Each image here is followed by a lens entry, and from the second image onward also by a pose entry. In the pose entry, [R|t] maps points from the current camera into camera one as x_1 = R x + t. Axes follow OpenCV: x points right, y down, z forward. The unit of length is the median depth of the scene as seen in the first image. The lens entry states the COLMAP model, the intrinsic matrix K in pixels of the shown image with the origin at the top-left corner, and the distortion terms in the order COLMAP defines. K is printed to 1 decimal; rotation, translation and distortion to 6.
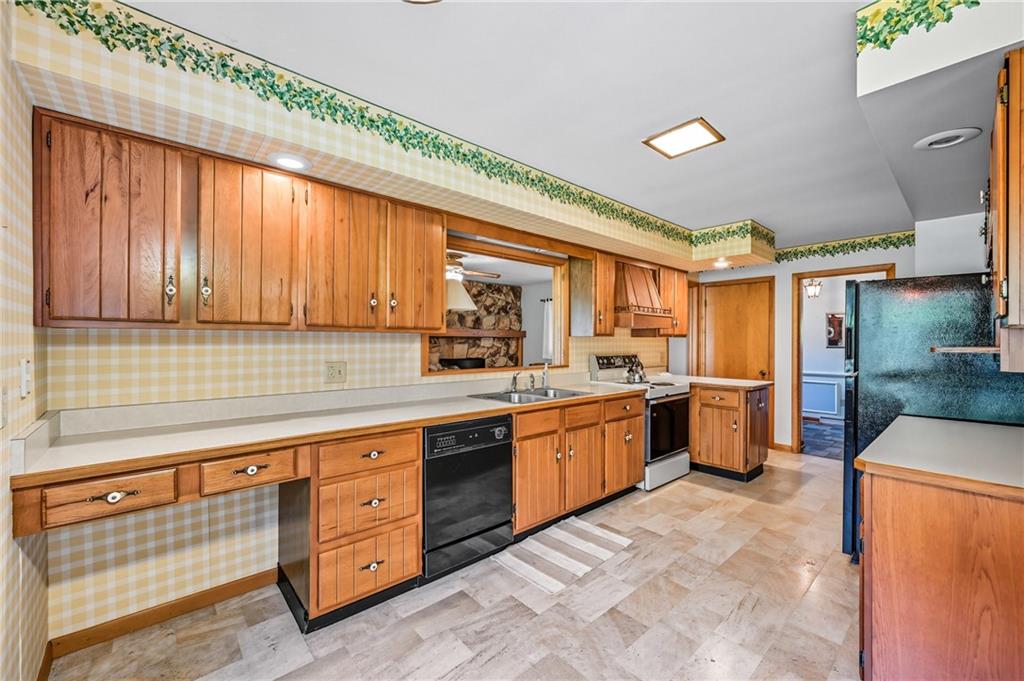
lens RADIAL K [[369.5, 0, 500.8], [0, 369.5, 344.1], [0, 0, 1]] dist [0.000766, 0.000374]
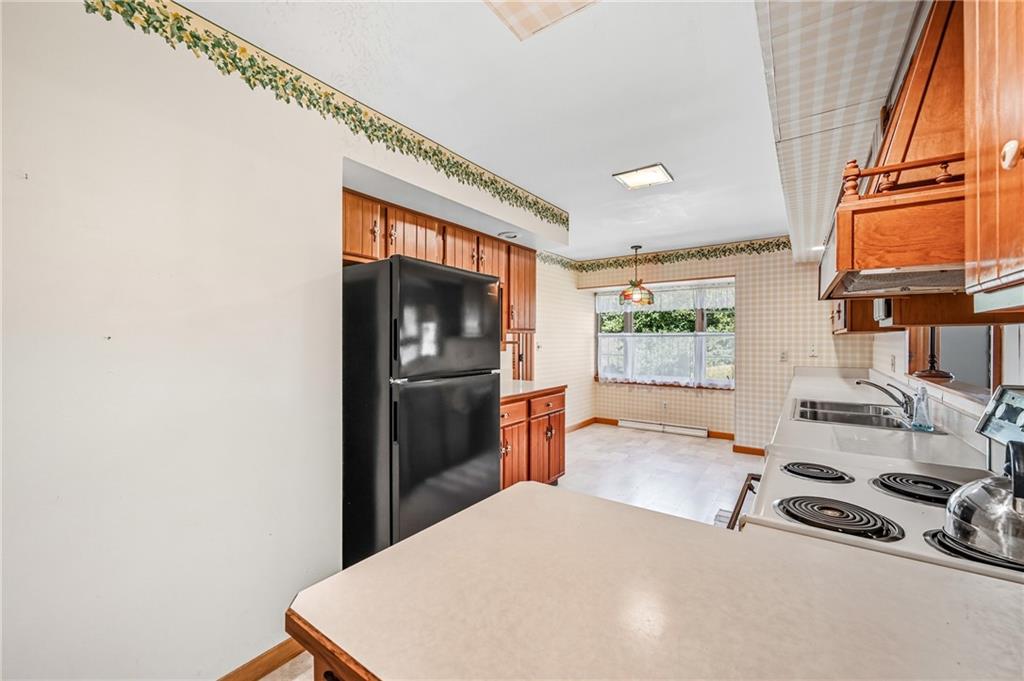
lens RADIAL K [[416.1, 0, 513.2], [0, 416.1, 339.1], [0, 0, 1]] dist [0.012056, 0.001177]
pose [[0.959063, 0.004460, 0.283157, -0.235474], [-0.003028, 0.999980, -0.005494, 0.000220], [-0.283176, 0.004411, 0.959058, -0.183987]]
